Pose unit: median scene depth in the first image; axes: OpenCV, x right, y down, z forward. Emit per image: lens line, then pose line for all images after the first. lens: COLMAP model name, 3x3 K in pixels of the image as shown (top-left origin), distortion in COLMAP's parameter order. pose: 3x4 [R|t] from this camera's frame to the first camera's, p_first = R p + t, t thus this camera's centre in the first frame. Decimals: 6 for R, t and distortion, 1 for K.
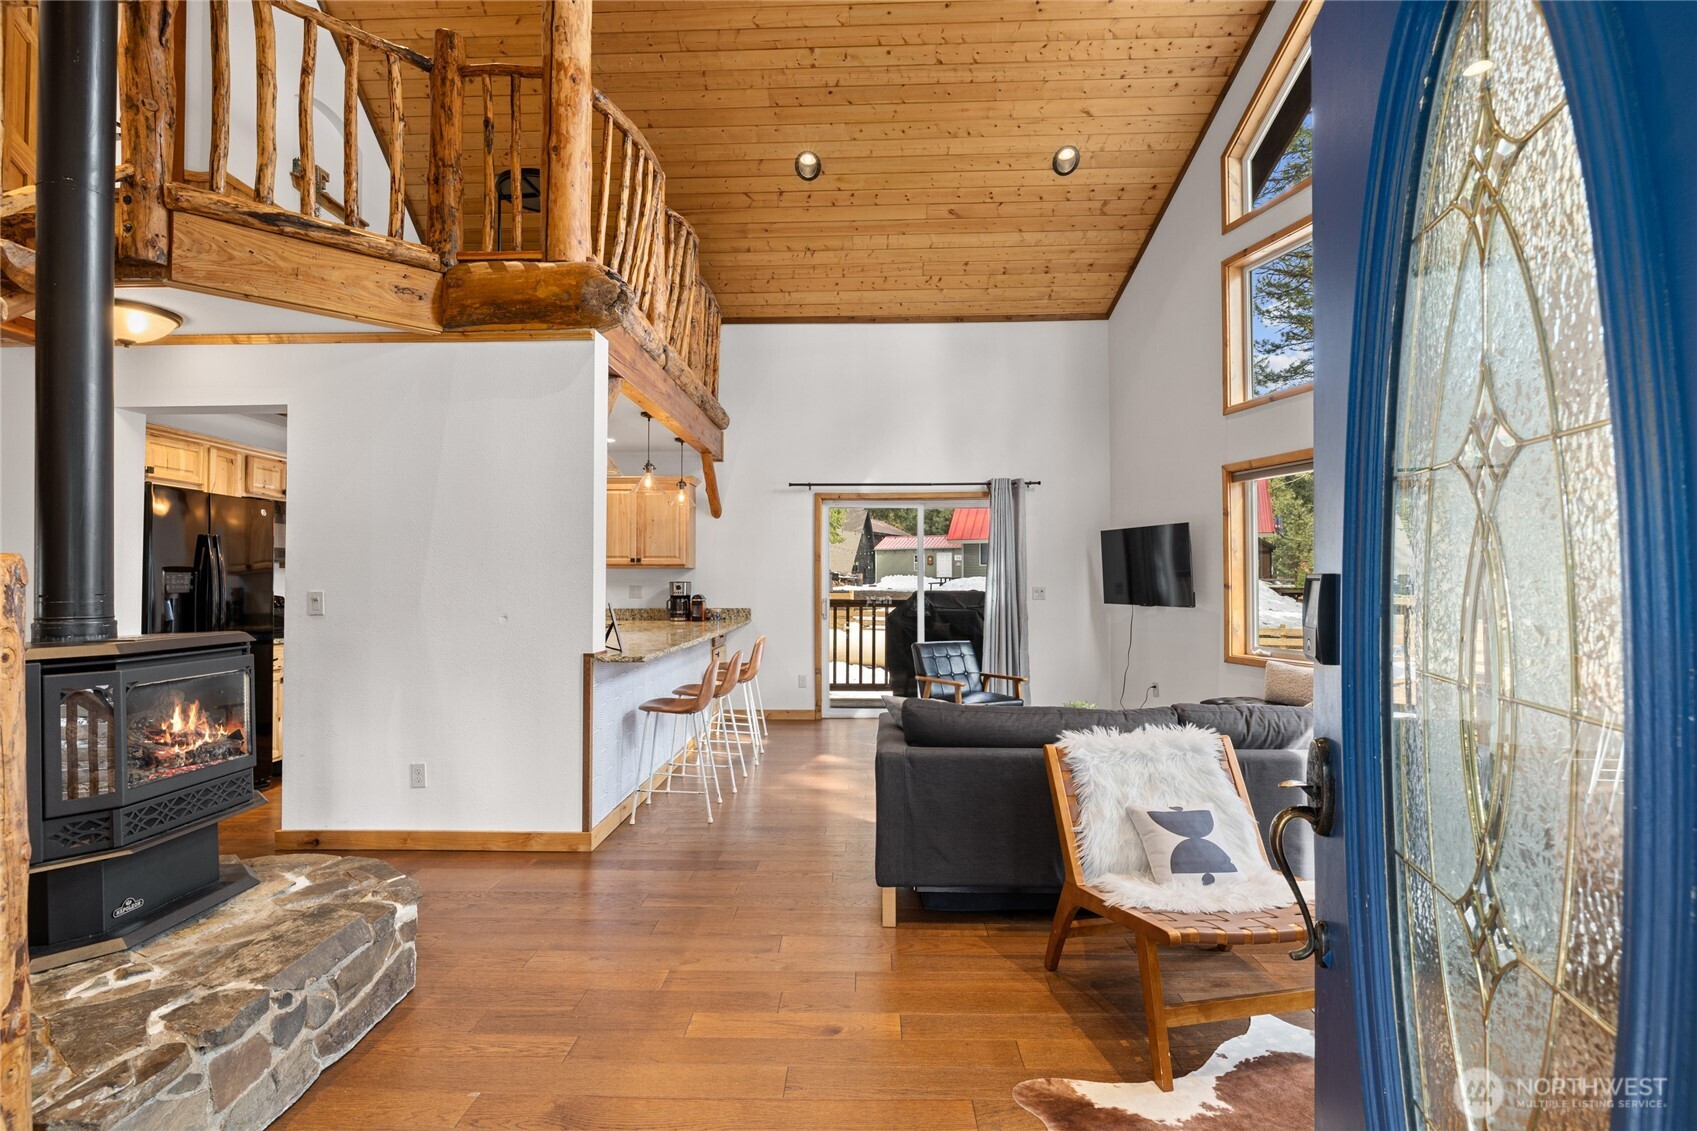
lens RADIAL K [[822.4, 0, 848.3], [0, 822.4, 568.8], [0, 0, 1]] dist [0.002325, -0.002133]
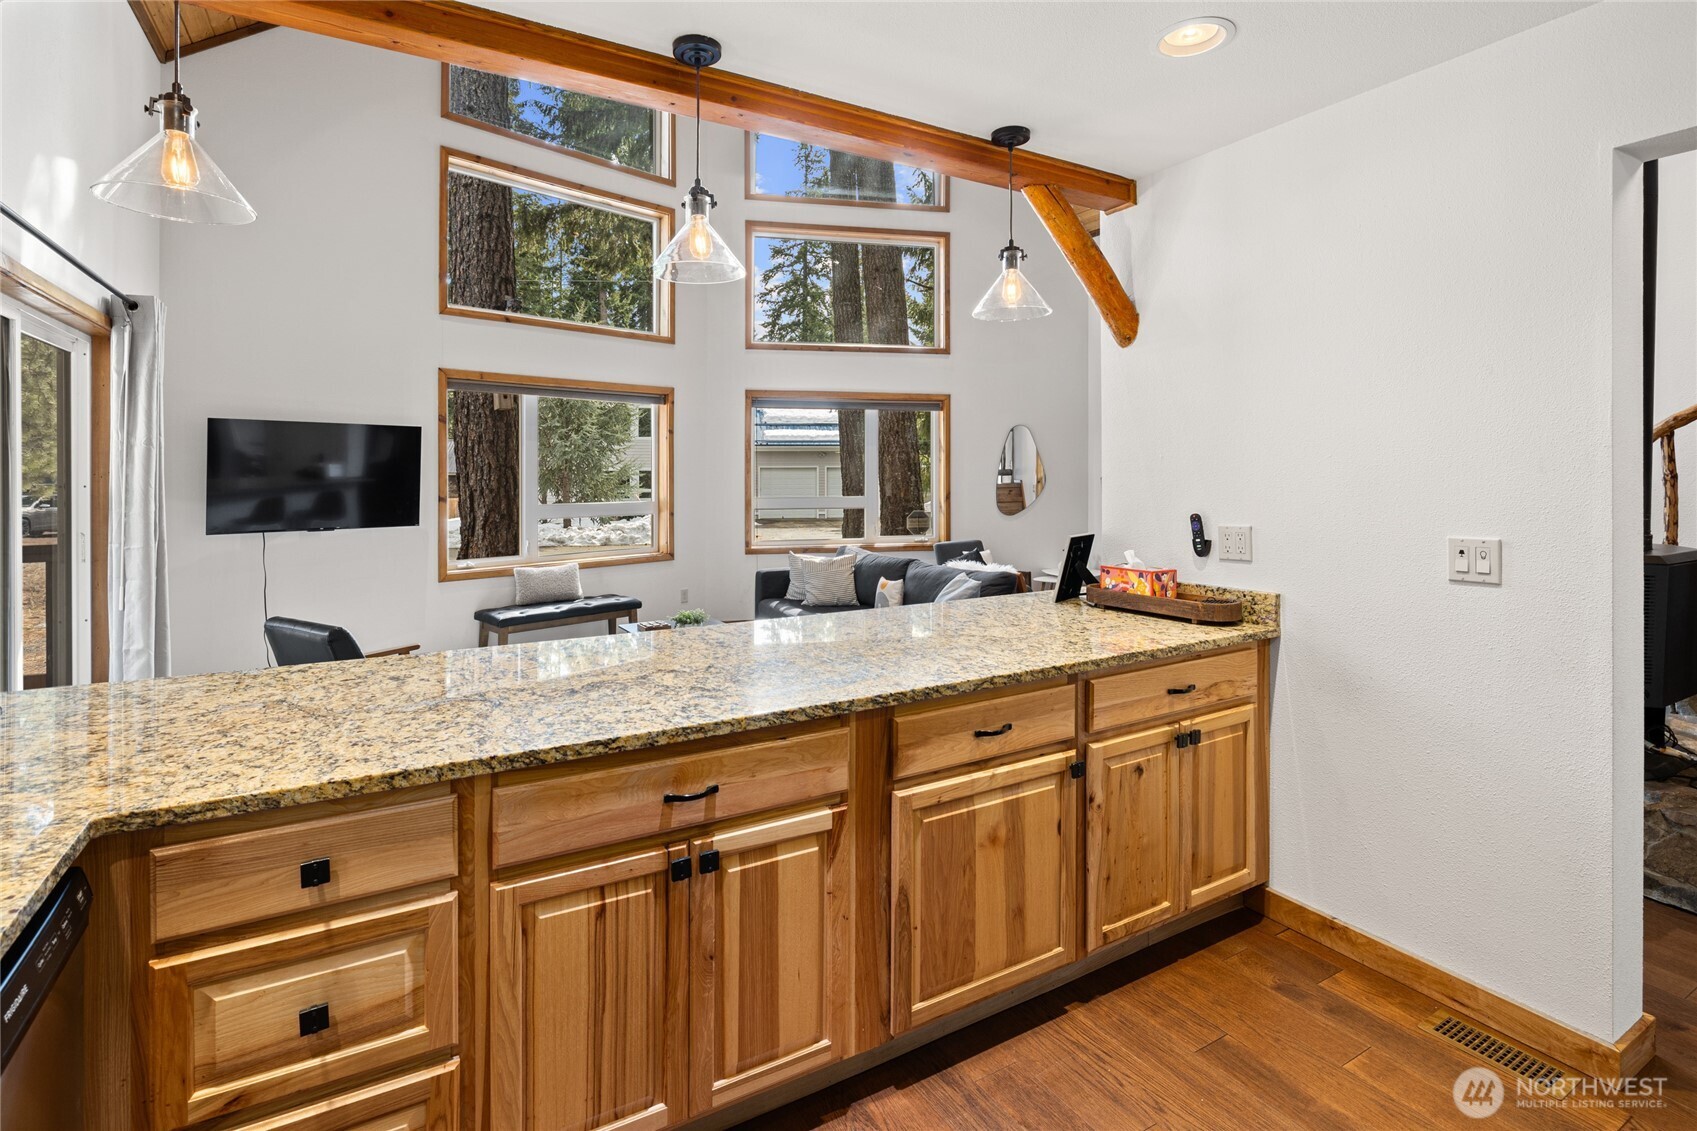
lens RADIAL K [[822.4, 0, 833.0], [0, 822.4, 485.3], [0, 0, 1]] dist [0.002325, -0.002133]
pose [[-0.518789, -0.007115, 0.854873, -0.536283], [-0.010484, 0.999943, 0.001960, -0.001145], [-0.854838, -0.007946, -0.518834, 1.056364]]
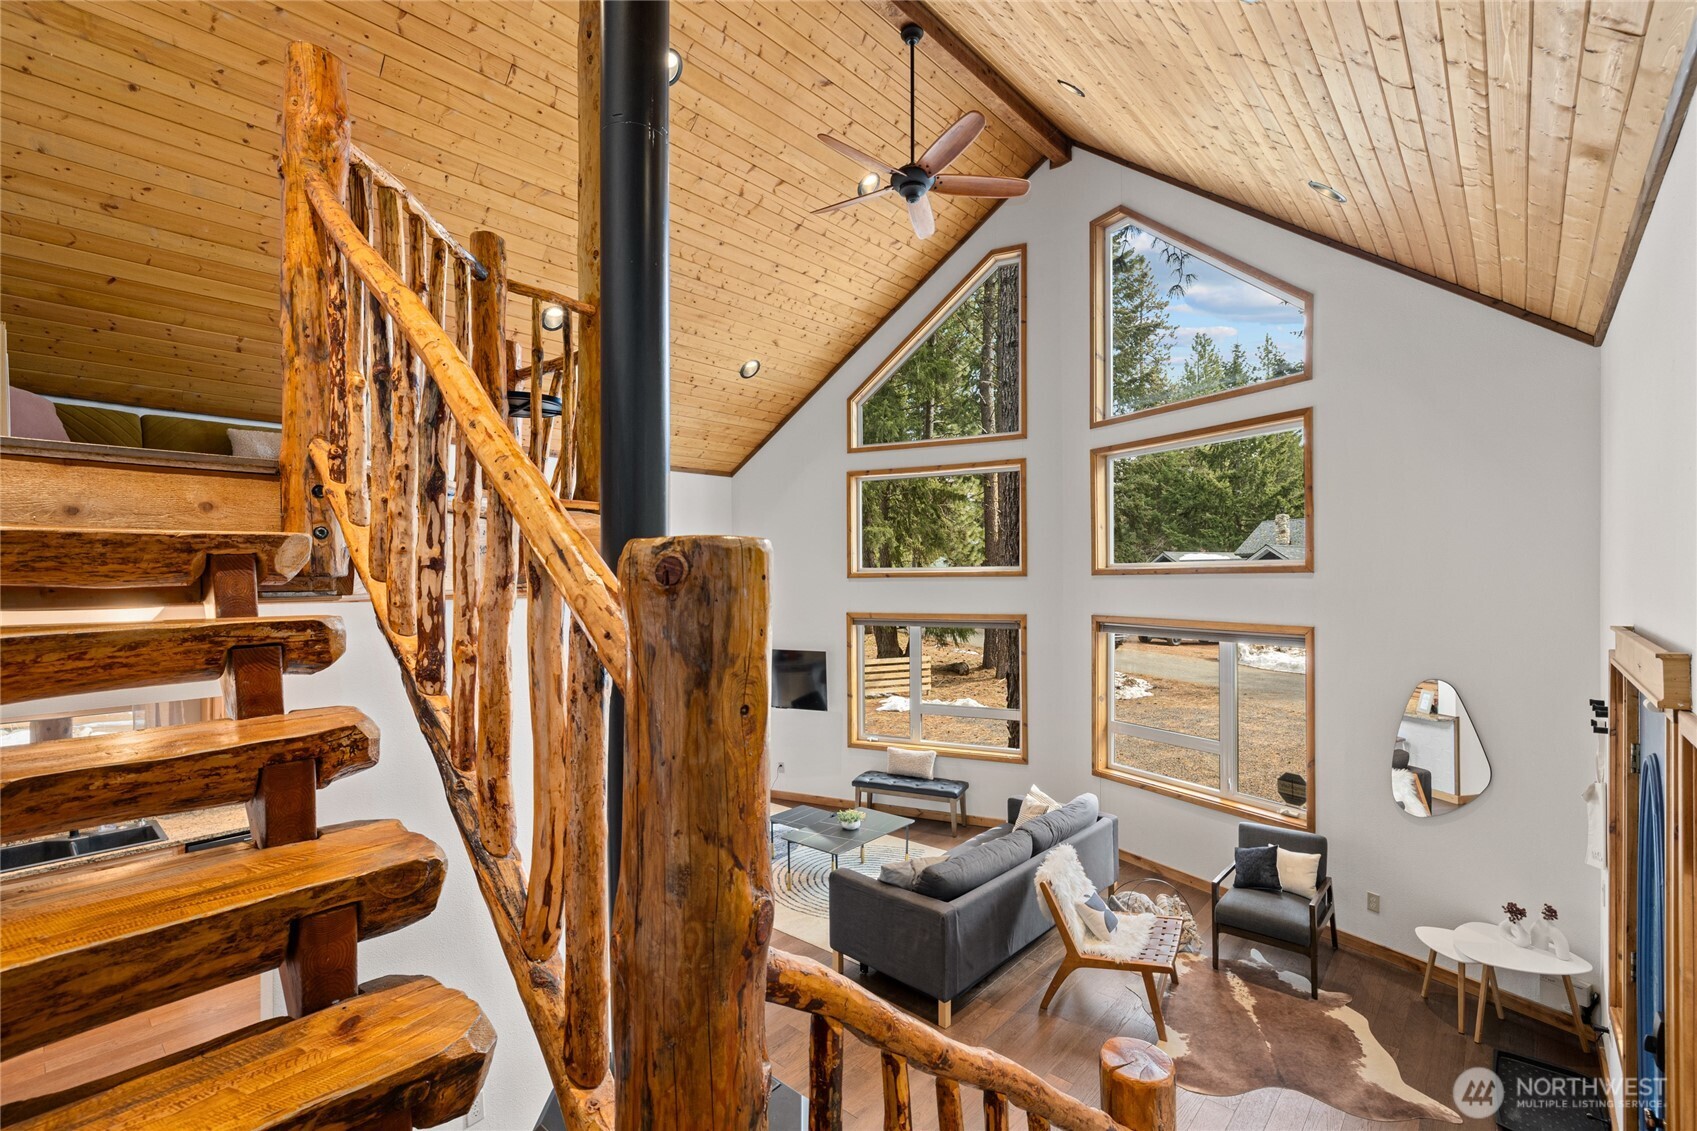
lens RADIAL K [[770.9, 0, 850.7], [0, 770.9, 576.3], [0, 0, 1]] dist [0.006013, -0.001323]
pose [[0.641834, -0.003093, 0.766838, -0.559849], [-0.012800, 0.999809, 0.014746, -0.200597], [-0.766737, -0.019280, 0.641672, 0.116008]]
